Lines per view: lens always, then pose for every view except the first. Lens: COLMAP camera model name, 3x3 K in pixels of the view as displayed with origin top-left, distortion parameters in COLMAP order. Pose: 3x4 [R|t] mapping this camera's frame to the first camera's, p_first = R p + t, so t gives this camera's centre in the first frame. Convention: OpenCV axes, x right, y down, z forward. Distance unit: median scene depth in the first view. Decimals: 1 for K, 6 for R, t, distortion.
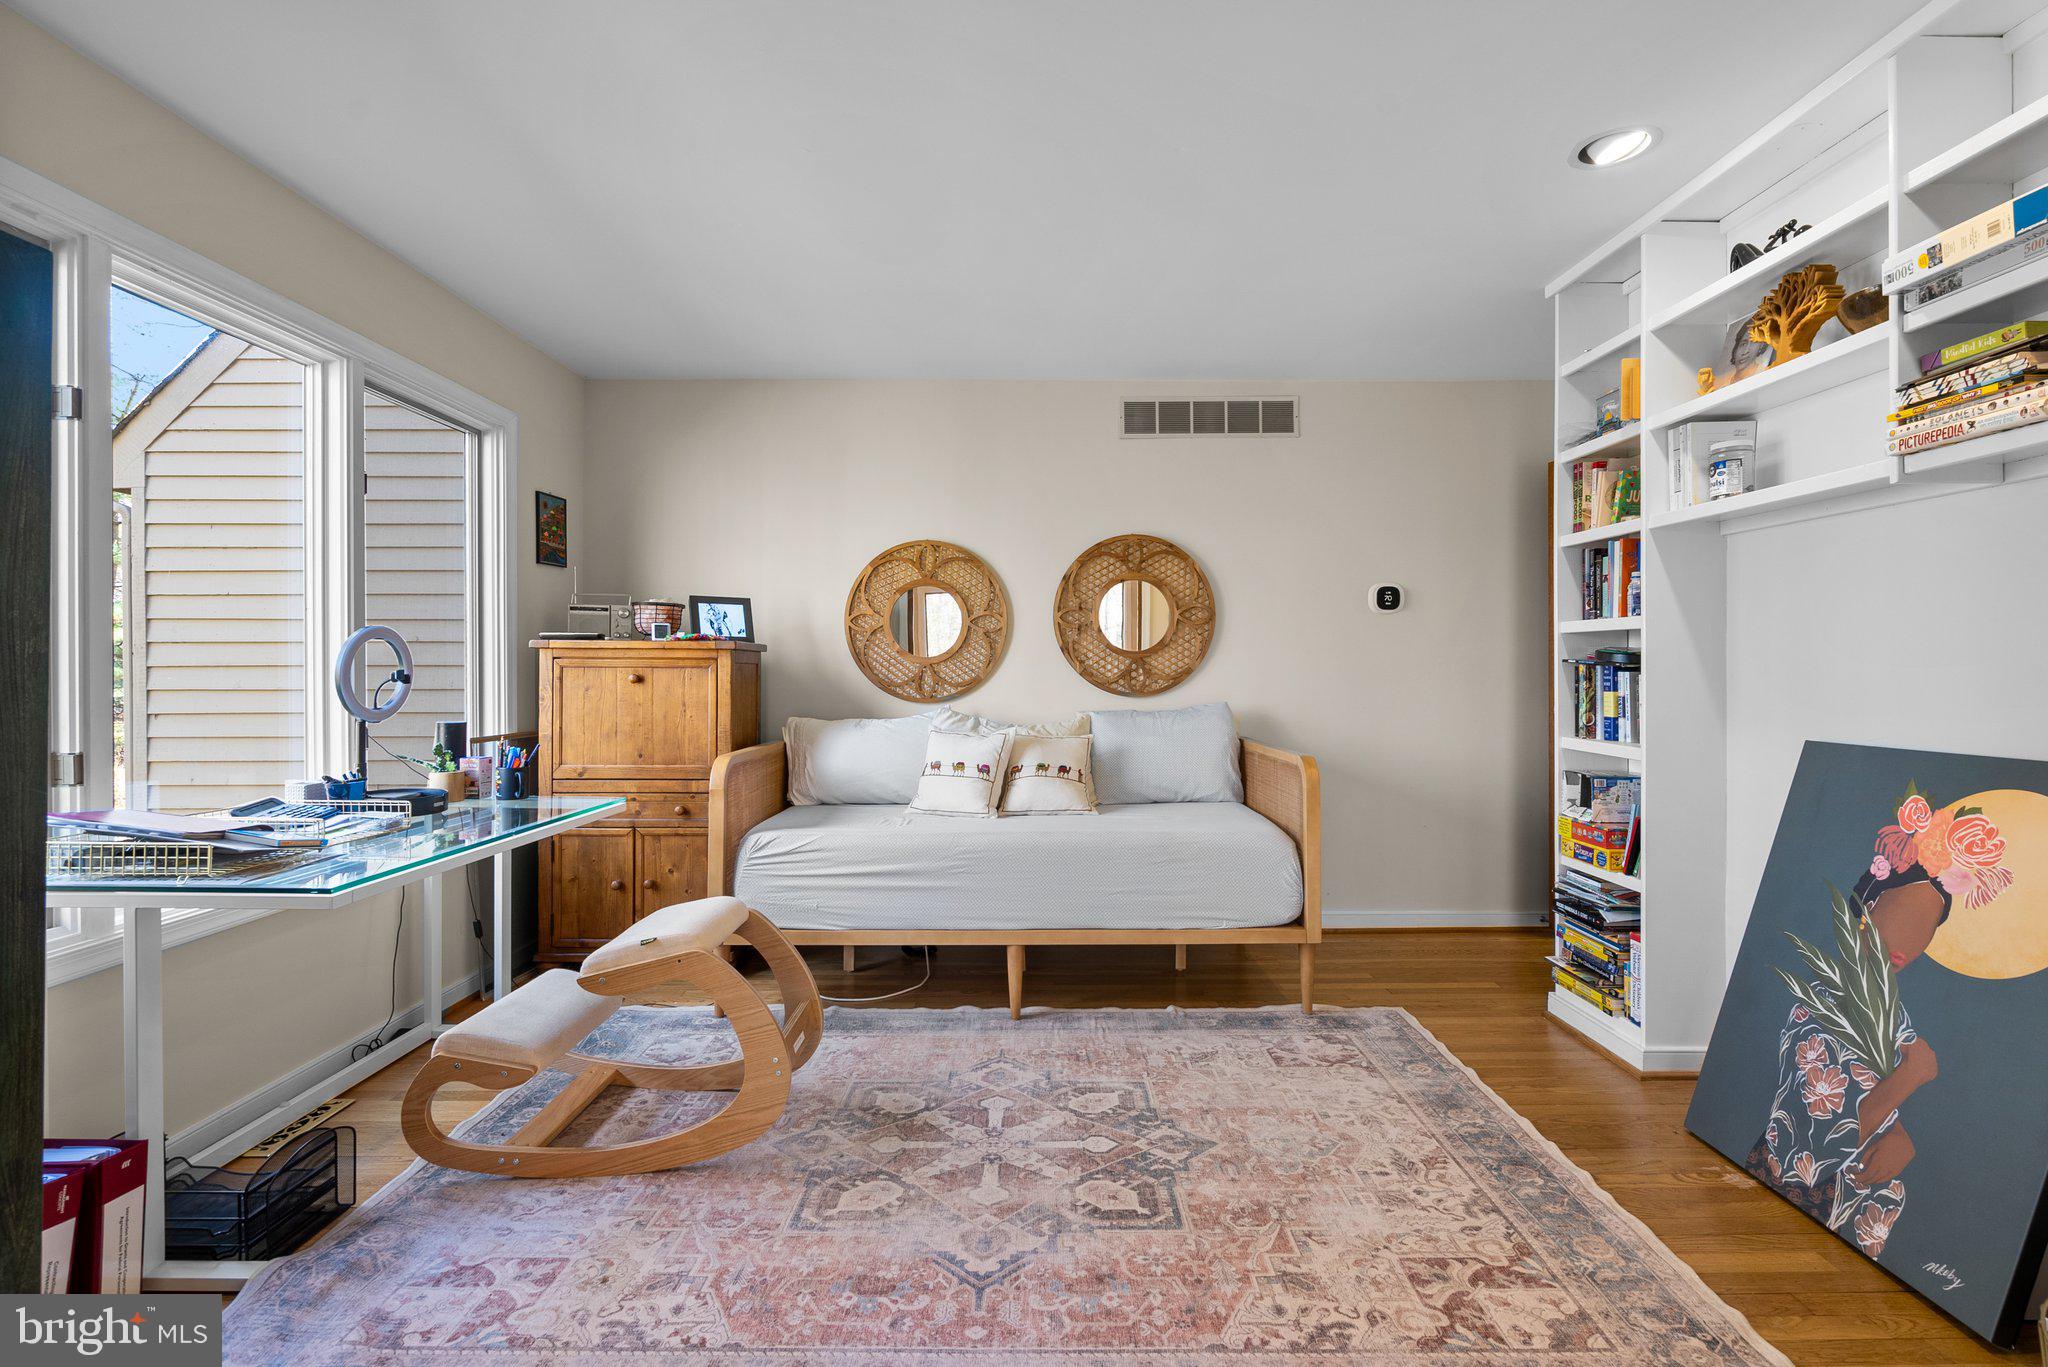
lens RADIAL K [[936.9, 0, 1028.6], [0, 936.9, 676.1], [0, 0, 1]] dist [-0.002039, 0.000944]
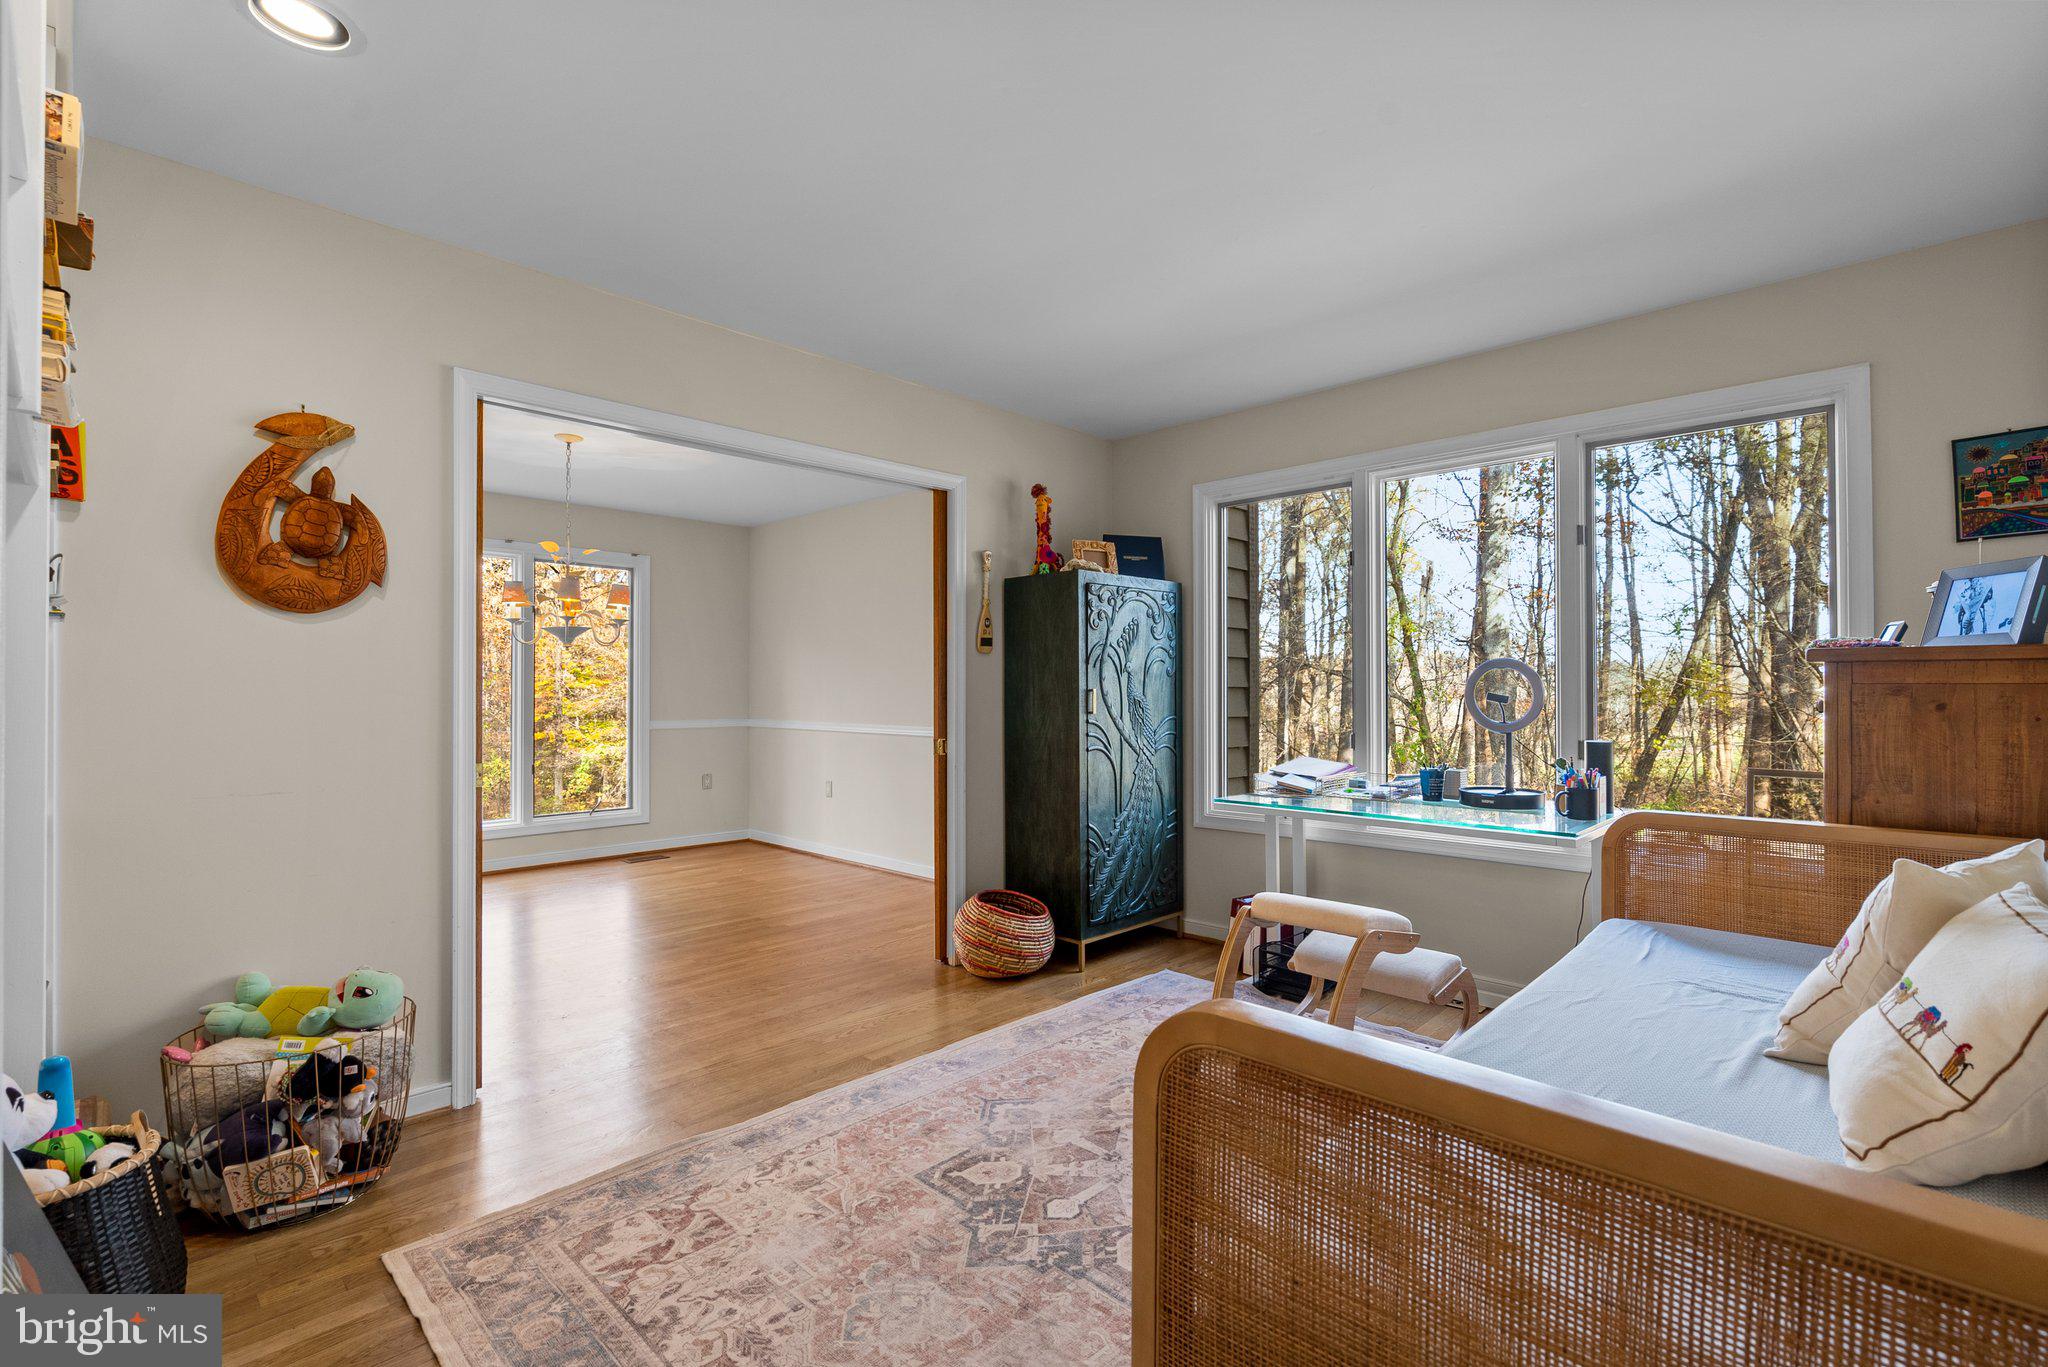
lens RADIAL K [[936.9, 0, 1028.6], [0, 936.9, 676.1], [0, 0, 1]] dist [-0.002039, 0.000944]
pose [[-0.701065, -0.007887, -0.713054, 0.590069], [-0.004111, 0.999967, -0.007019, -0.013631], [0.713086, -0.001990, -0.701074, 1.261426]]
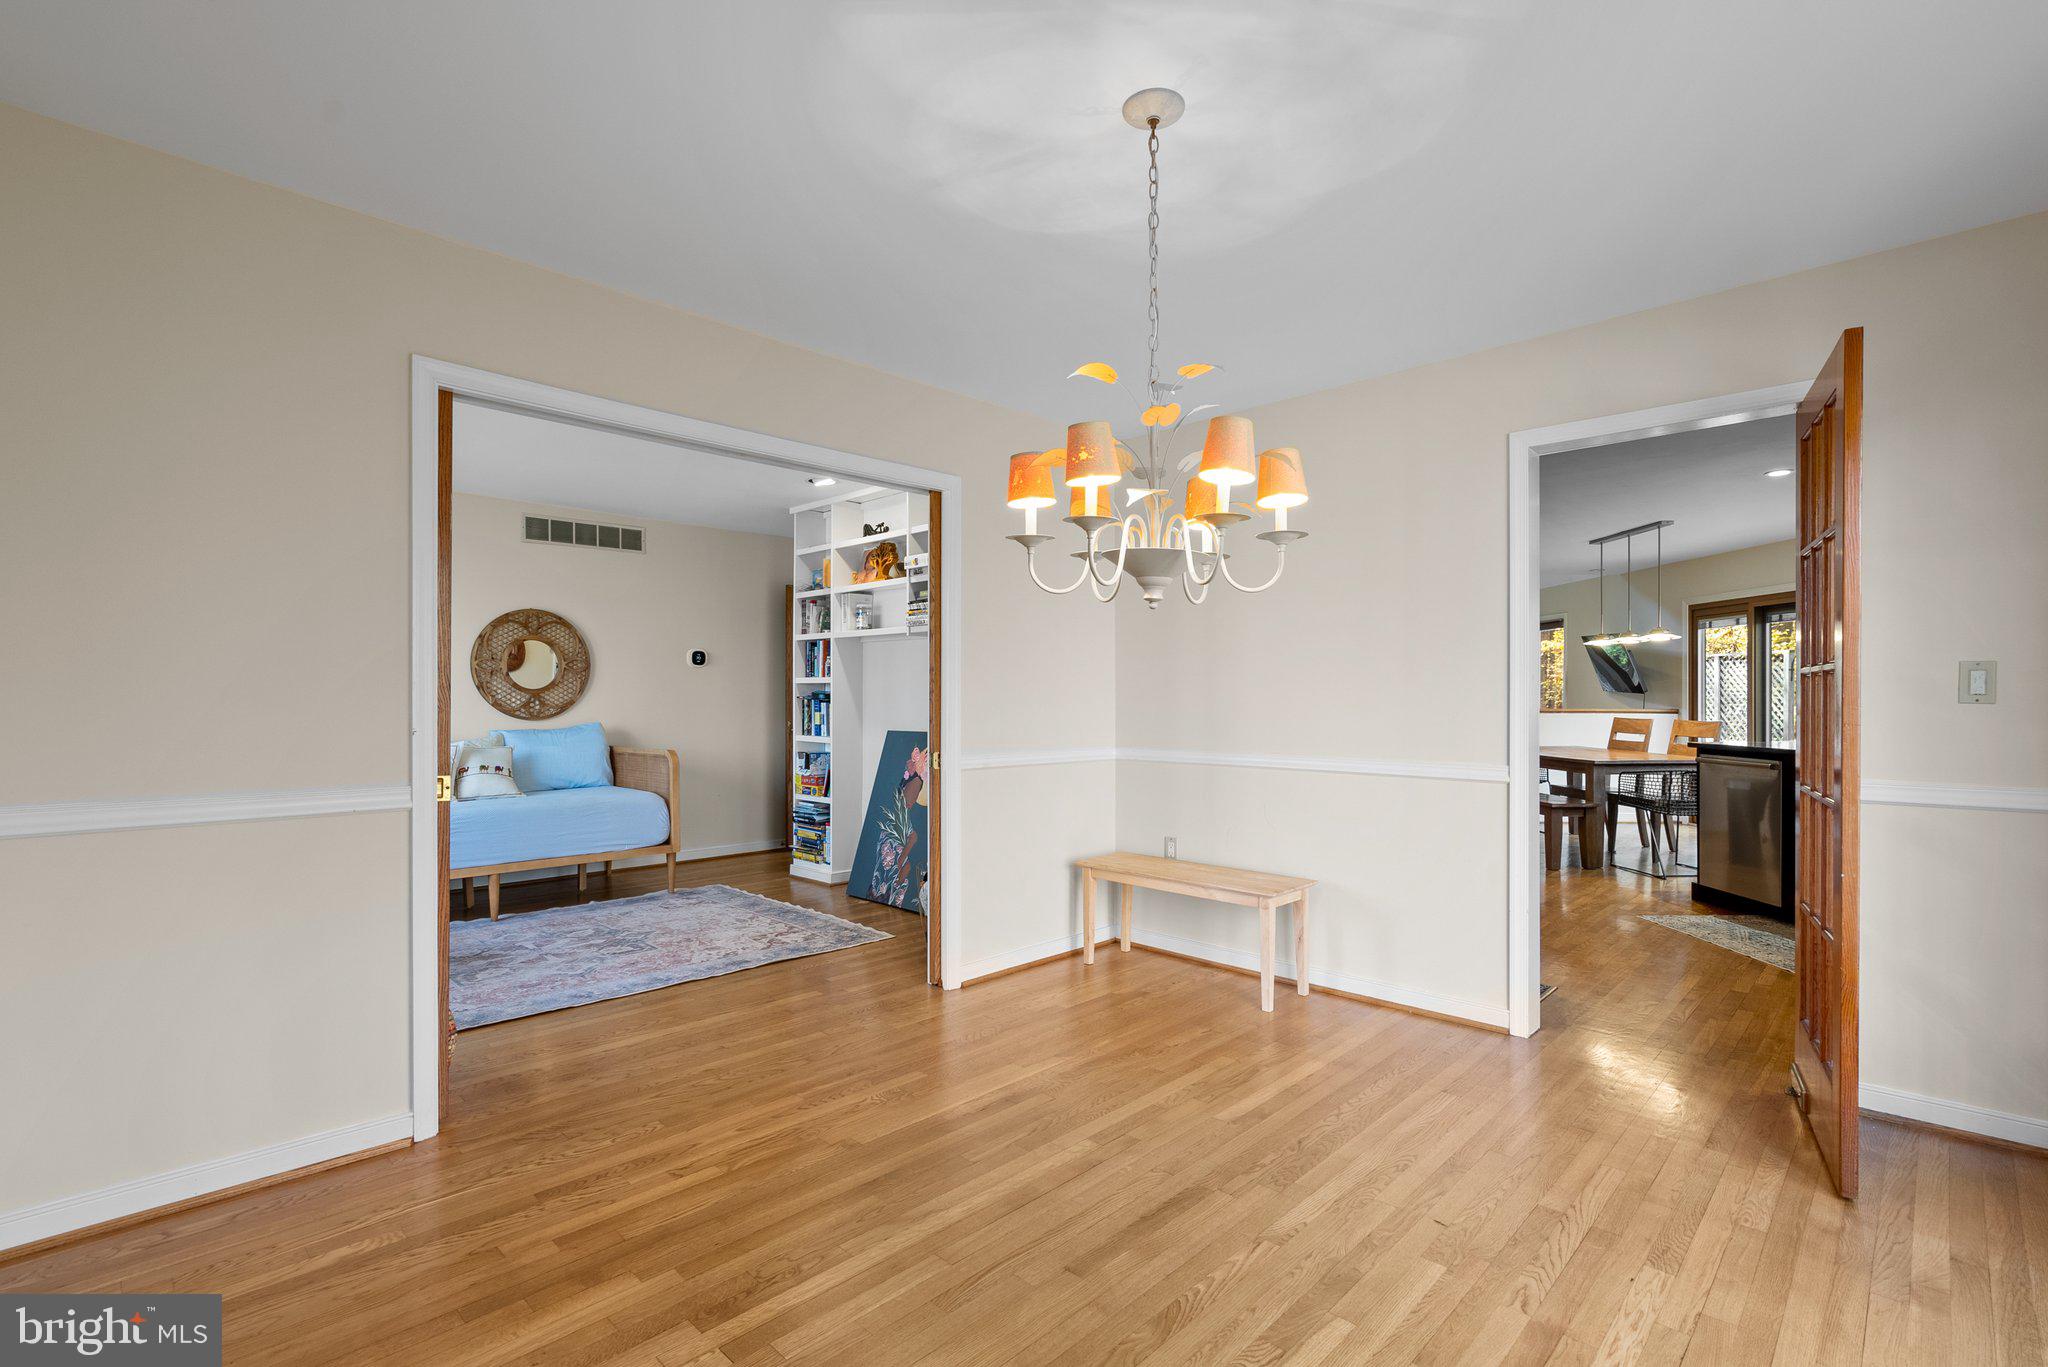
lens RADIAL K [[936.9, 0, 1028.6], [0, 936.9, 676.1], [0, 0, 1]] dist [-0.002039, 0.000944]
pose [[0.703834, 0.018558, 0.710122, -0.545152], [0.004165, 0.999534, -0.030250, 0.001275], [-0.710352, 0.024249, 0.703429, -0.823943]]
